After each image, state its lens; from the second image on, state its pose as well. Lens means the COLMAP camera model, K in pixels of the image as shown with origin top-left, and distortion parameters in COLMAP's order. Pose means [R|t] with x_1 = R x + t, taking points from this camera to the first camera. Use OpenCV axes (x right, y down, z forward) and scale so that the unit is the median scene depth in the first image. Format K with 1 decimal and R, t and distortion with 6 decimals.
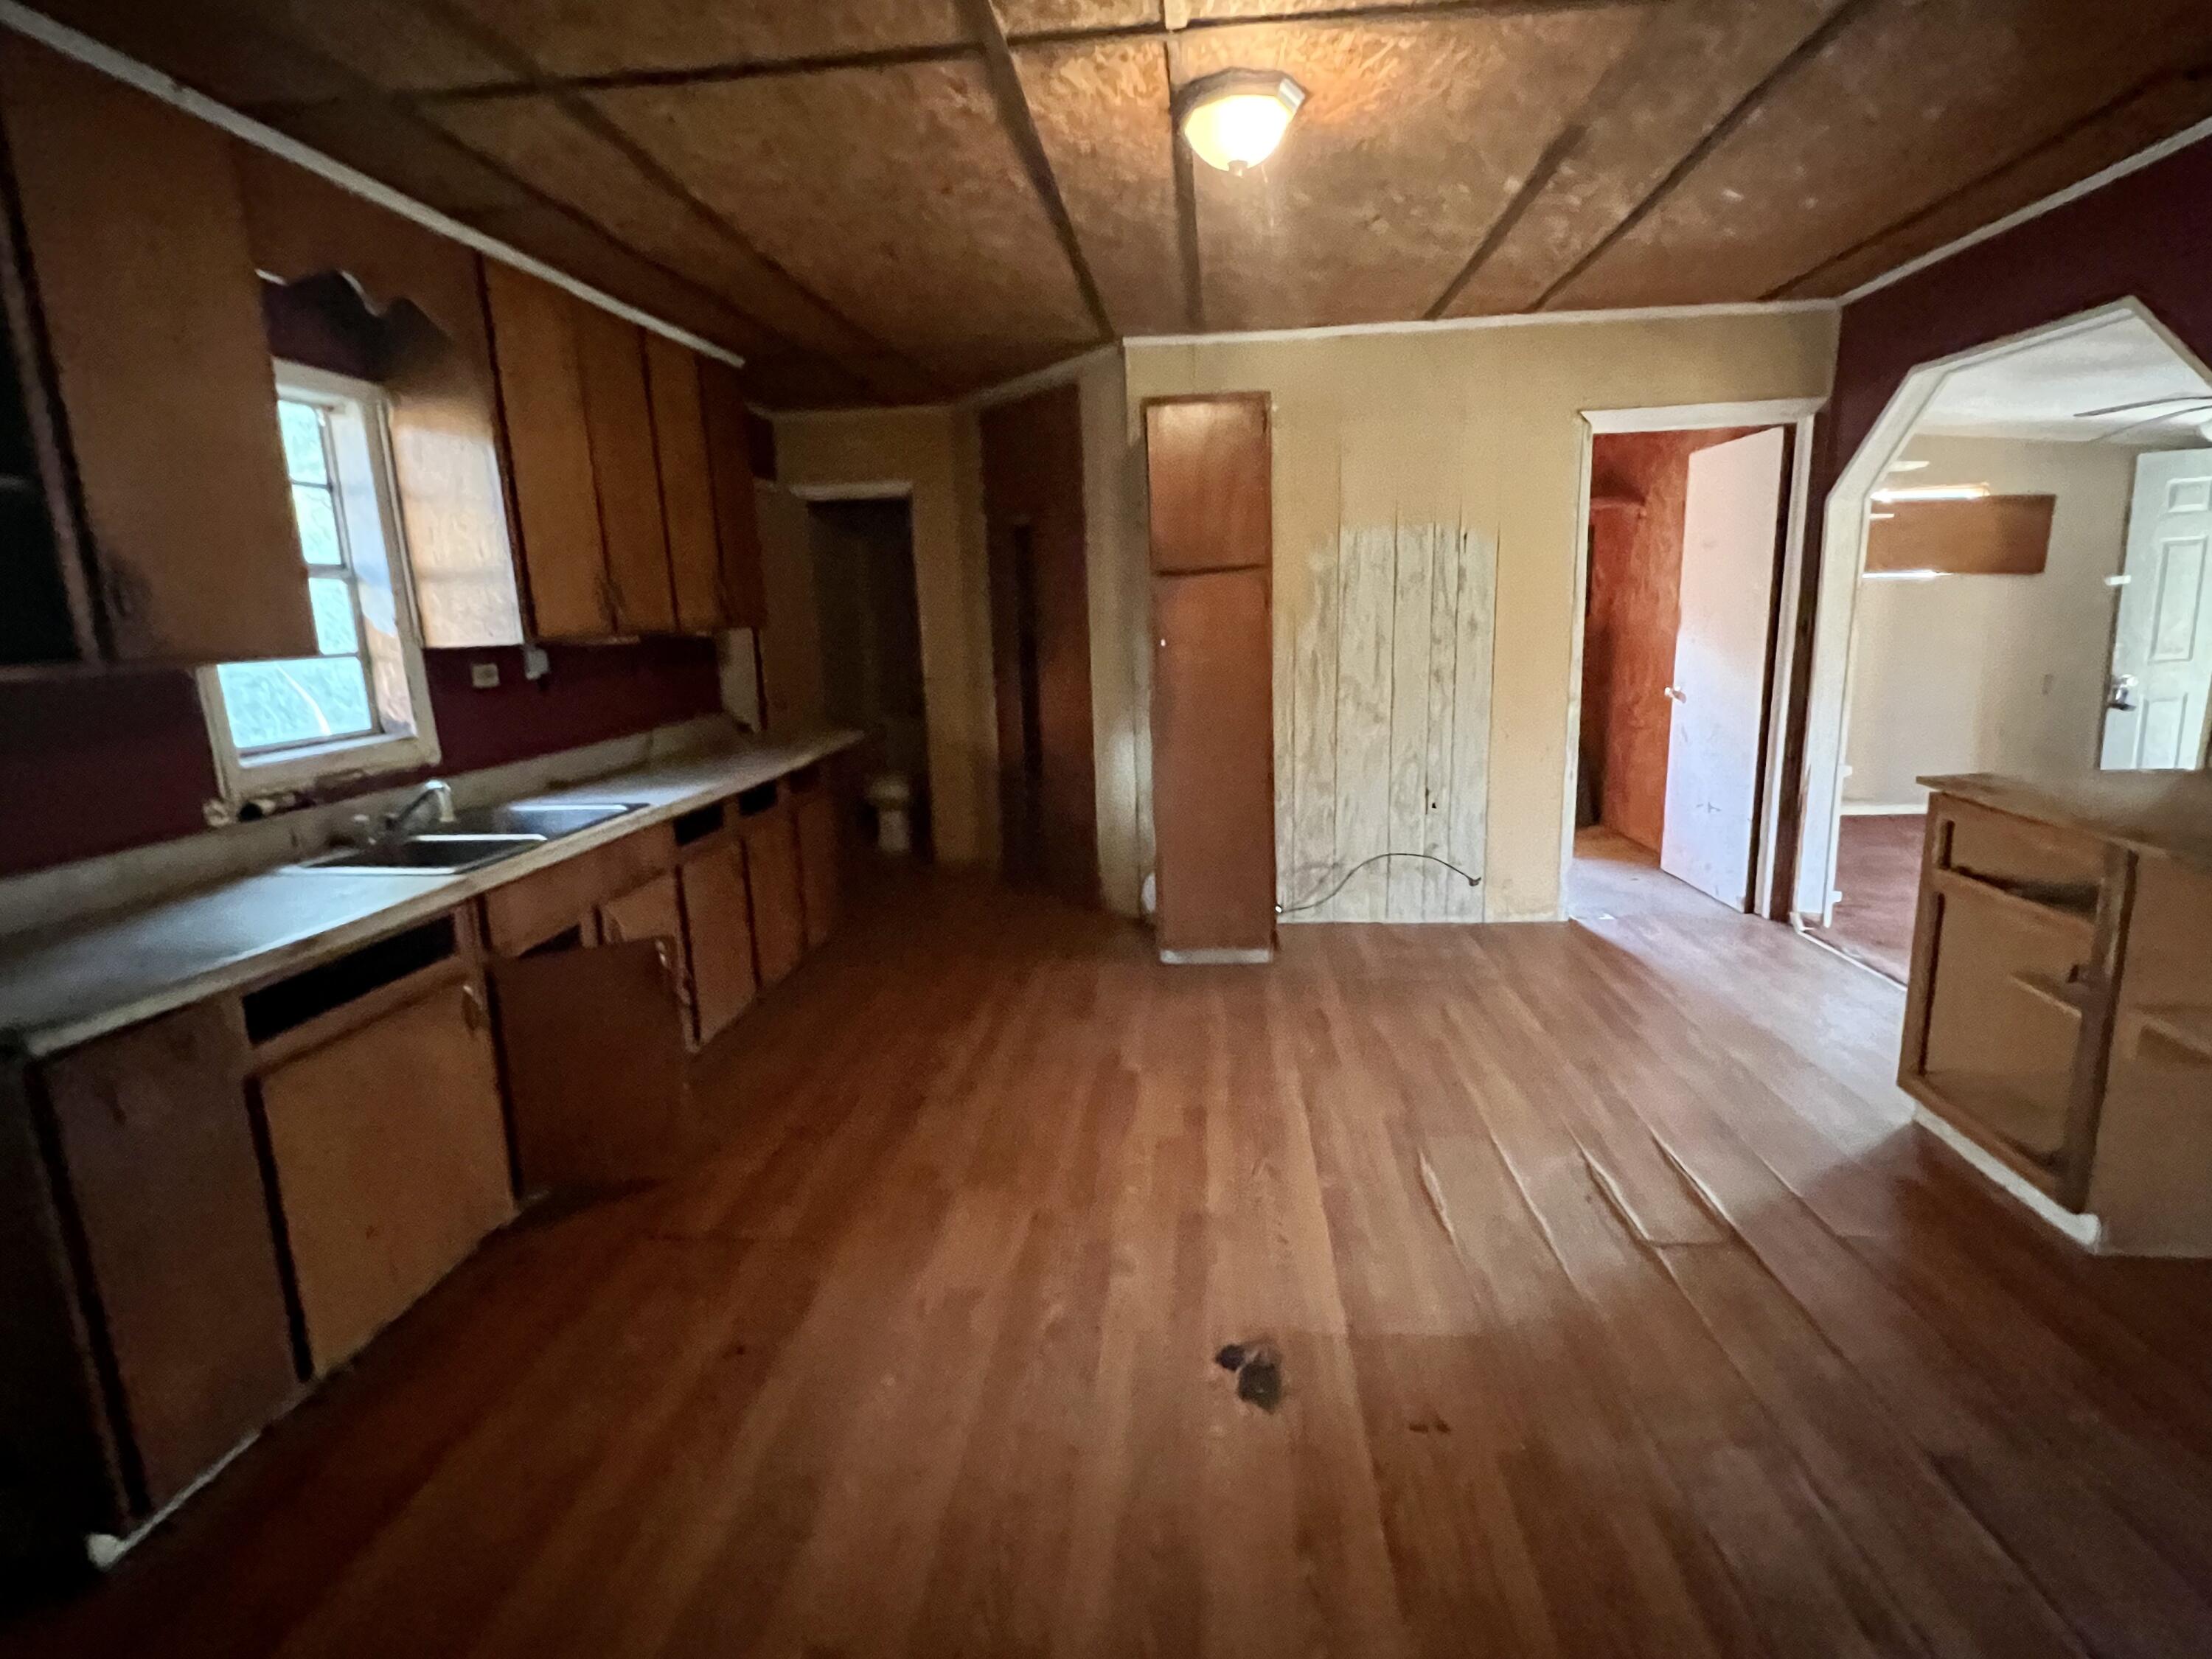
lens RADIAL K [[1086.7, 0, 1109.0], [0, 1086.7, 827.0], [0, 0, 1]] dist [0.002555, 0.001062]
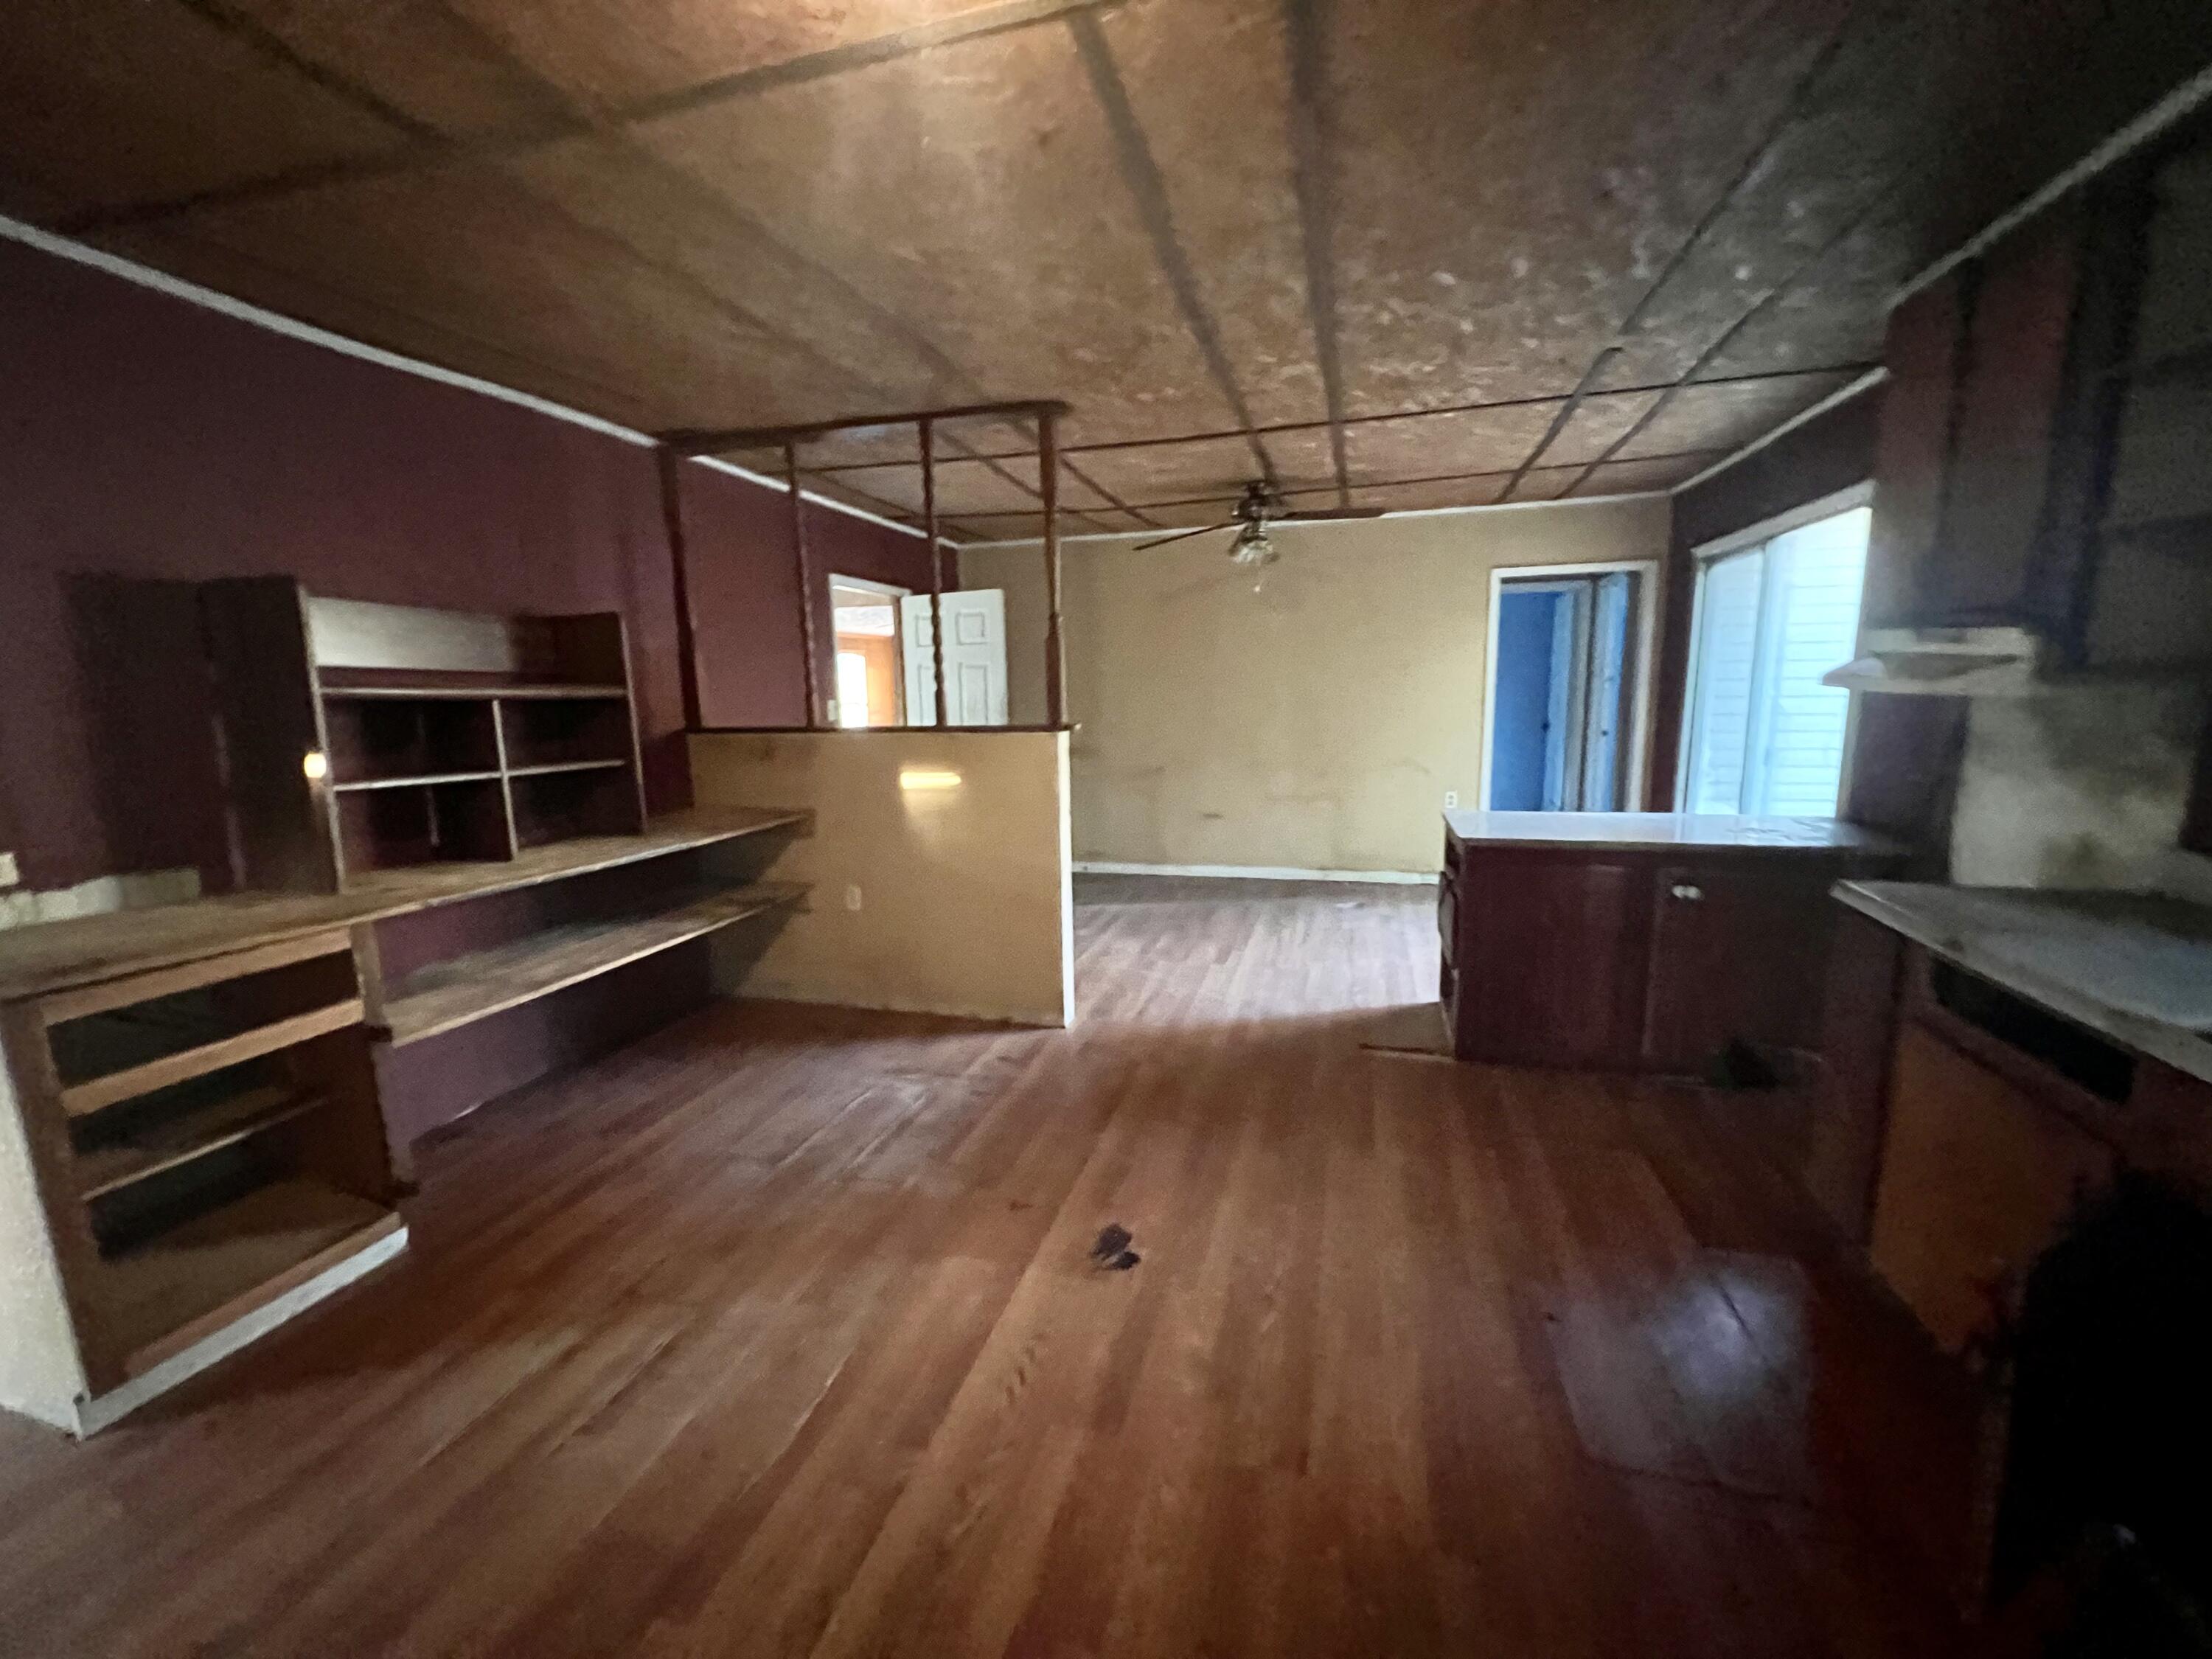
lens RADIAL K [[888.3, 0, 1101.8], [0, 888.3, 833.6], [0, 0, 1]] dist [-0.001114, -0.000052]
pose [[-0.979688, 0.029950, 0.198279, -0.040072], [0.098625, 0.932893, 0.346386, -0.170458], [-0.174599, 0.358905, -0.916898, 0.868226]]
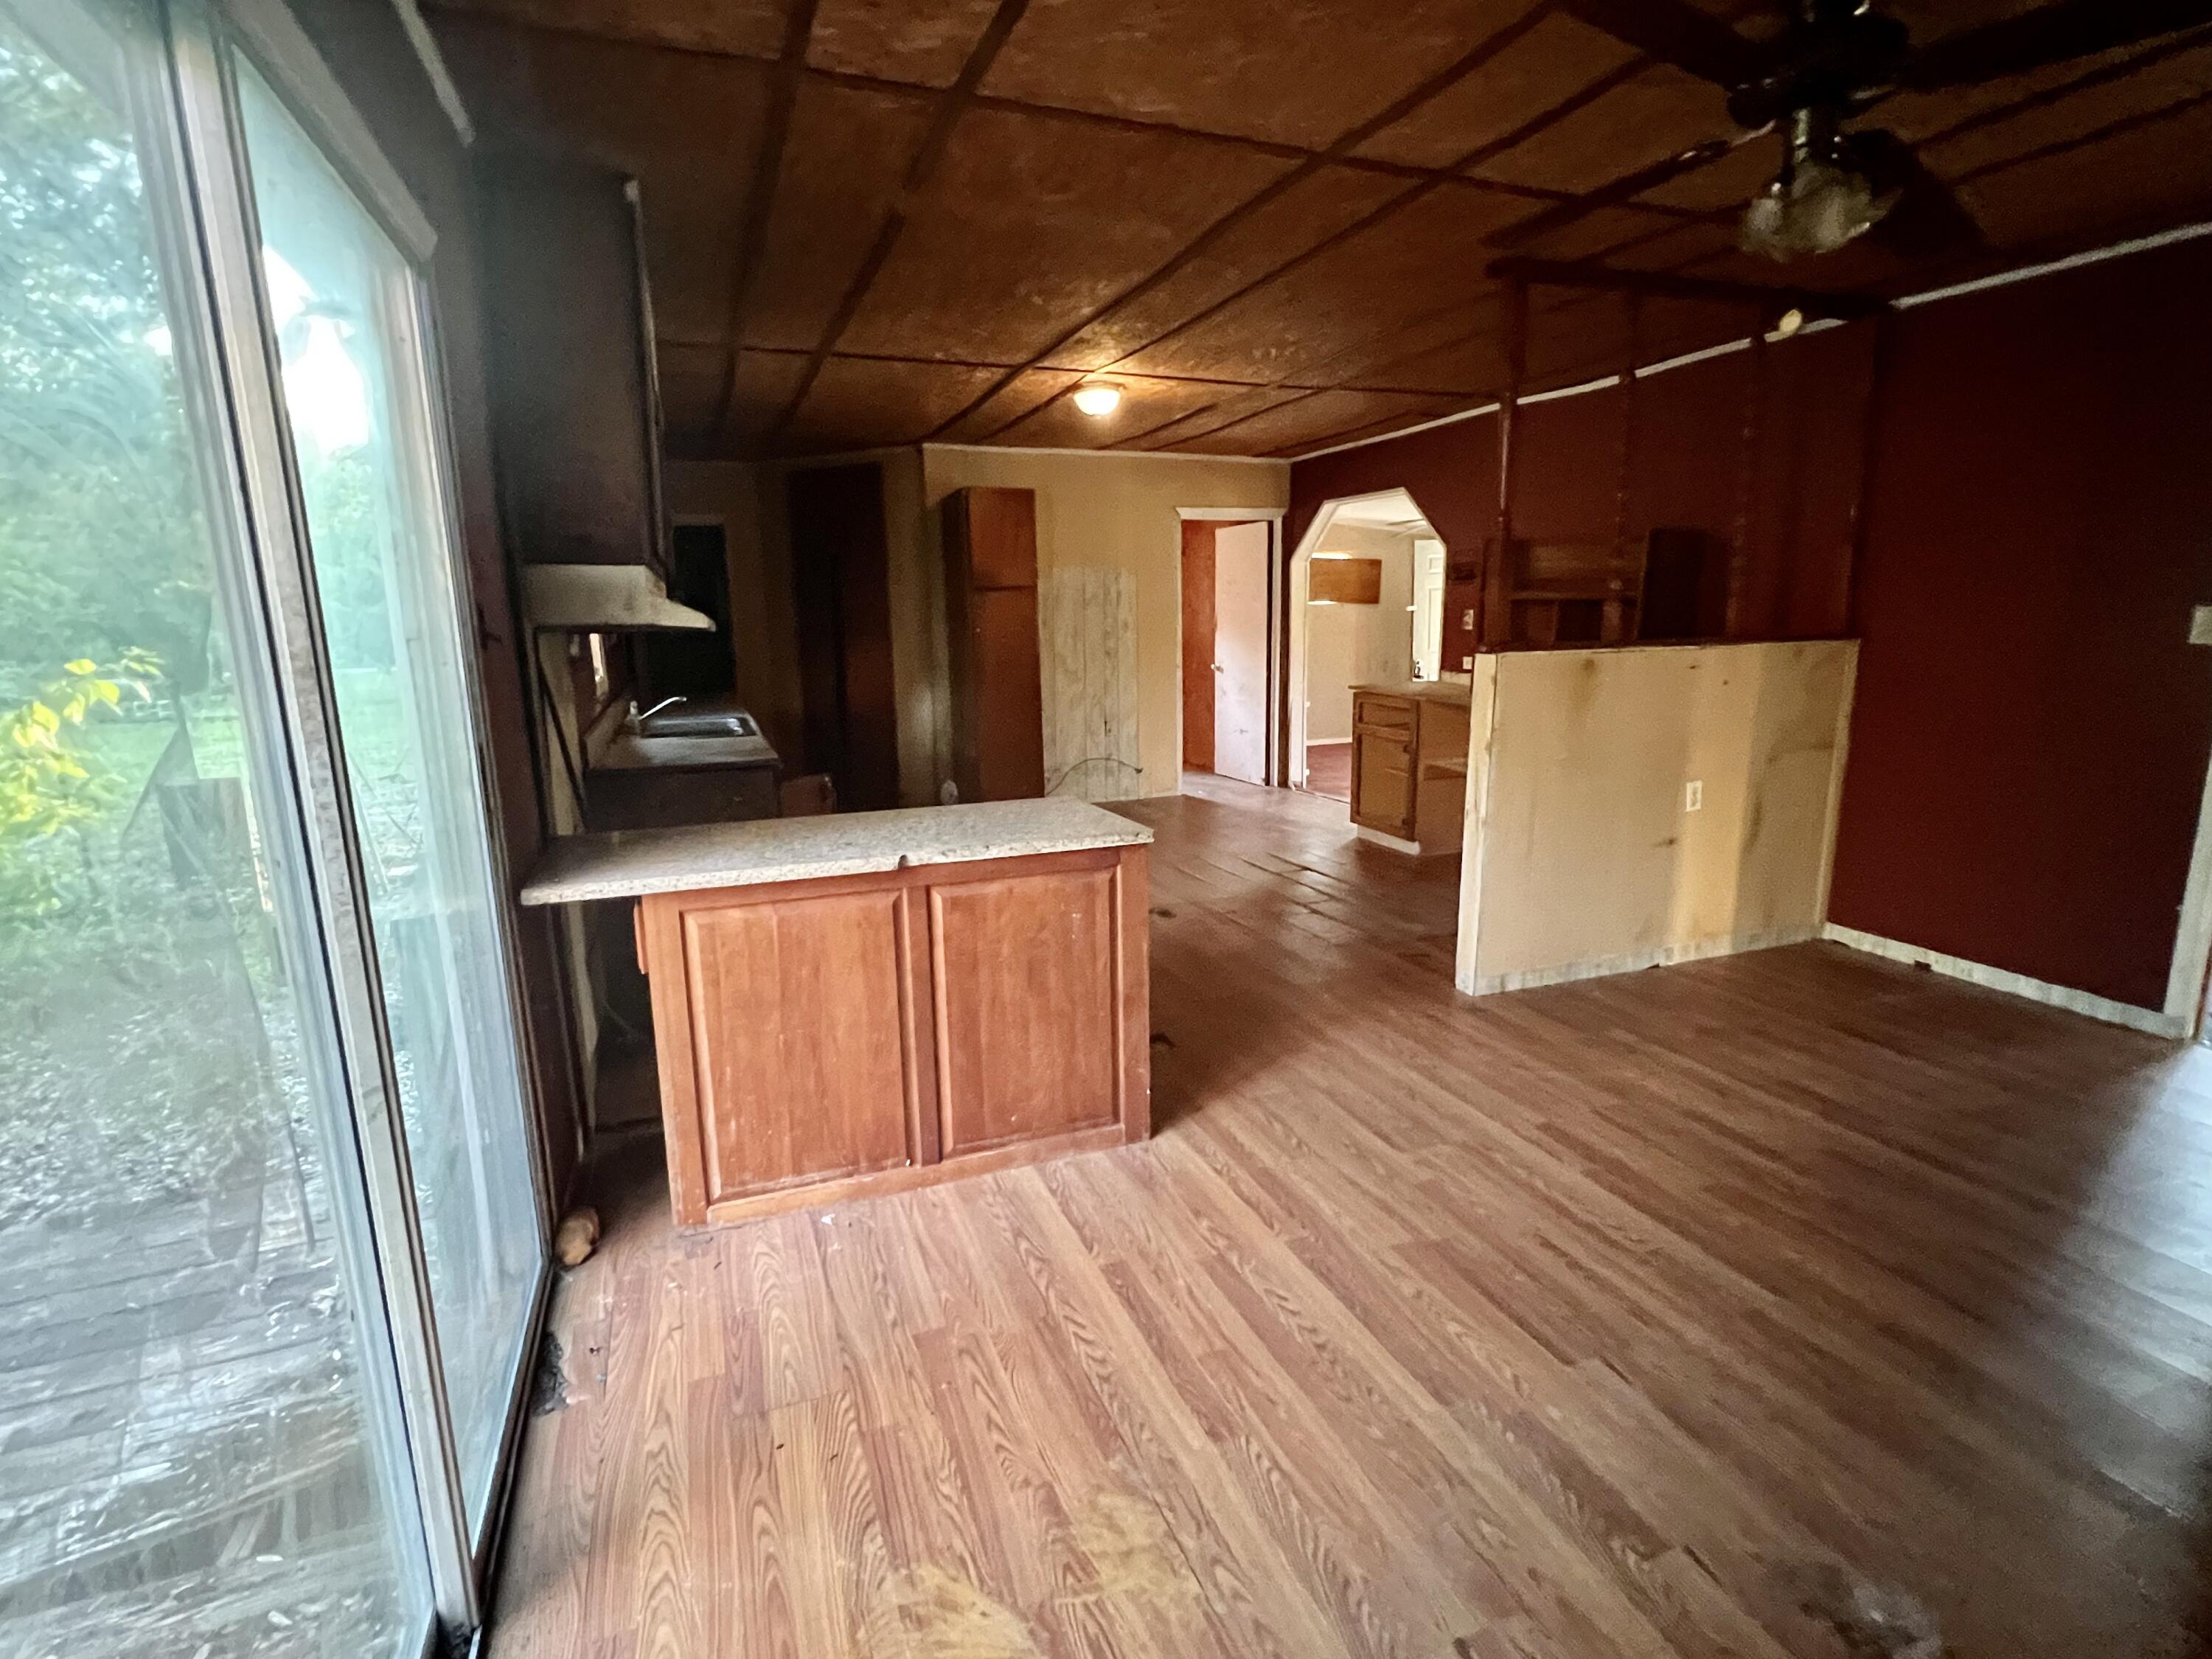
lens RADIAL K [[1086.7, 0, 1104.1], [0, 1086.7, 827.9], [0, 0, 1]] dist [0.002555, 0.001062]
pose [[0.896937, -0.066095, 0.437190, -0.501021], [0.072178, 0.997388, 0.002706, 0.137874], [-0.436227, 0.029128, 0.899365, -0.562655]]
